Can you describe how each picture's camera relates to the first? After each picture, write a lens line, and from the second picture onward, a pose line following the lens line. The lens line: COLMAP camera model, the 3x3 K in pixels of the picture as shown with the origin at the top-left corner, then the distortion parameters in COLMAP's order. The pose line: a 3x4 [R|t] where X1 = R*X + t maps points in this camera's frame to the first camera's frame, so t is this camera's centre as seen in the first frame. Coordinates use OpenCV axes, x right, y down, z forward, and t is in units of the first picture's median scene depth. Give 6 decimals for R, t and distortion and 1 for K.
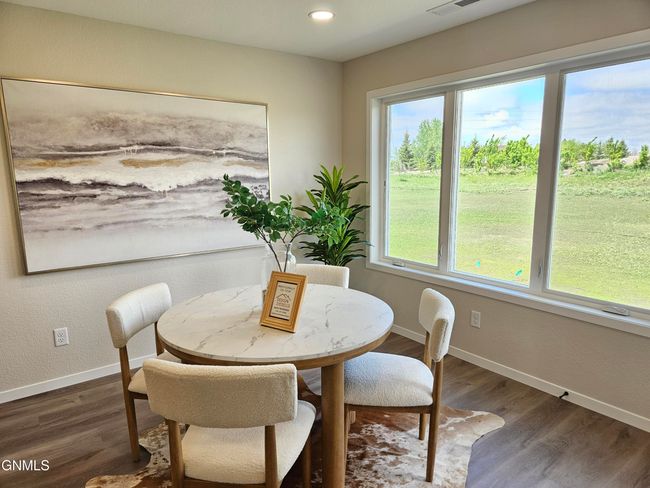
lens RADIAL K [[435.0, 0, 326.6], [0, 435.0, 250.0], [0, 0, 1]] dist [0.061049, -0.047872]
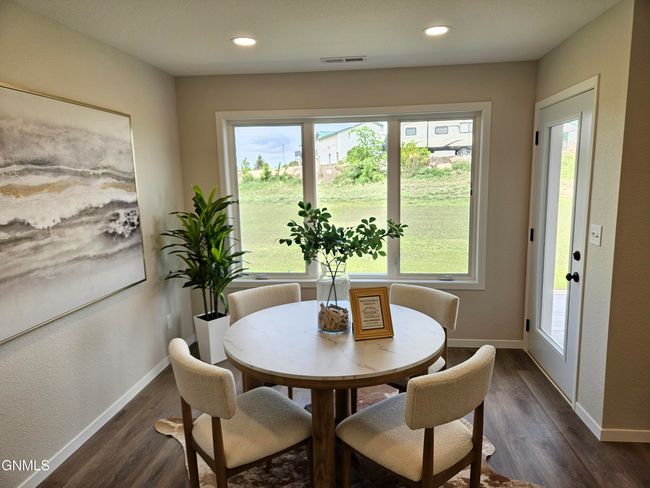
lens RADIAL K [[435.0, 0, 331.7], [0, 435.0, 243.5], [0, 0, 1]] dist [0.061049, -0.047872]
pose [[0.685535, -0.113951, 0.719067, -0.557767], [0.141216, 0.989730, 0.022213, -0.057502], [-0.714213, 0.086316, 0.694586, 0.167257]]
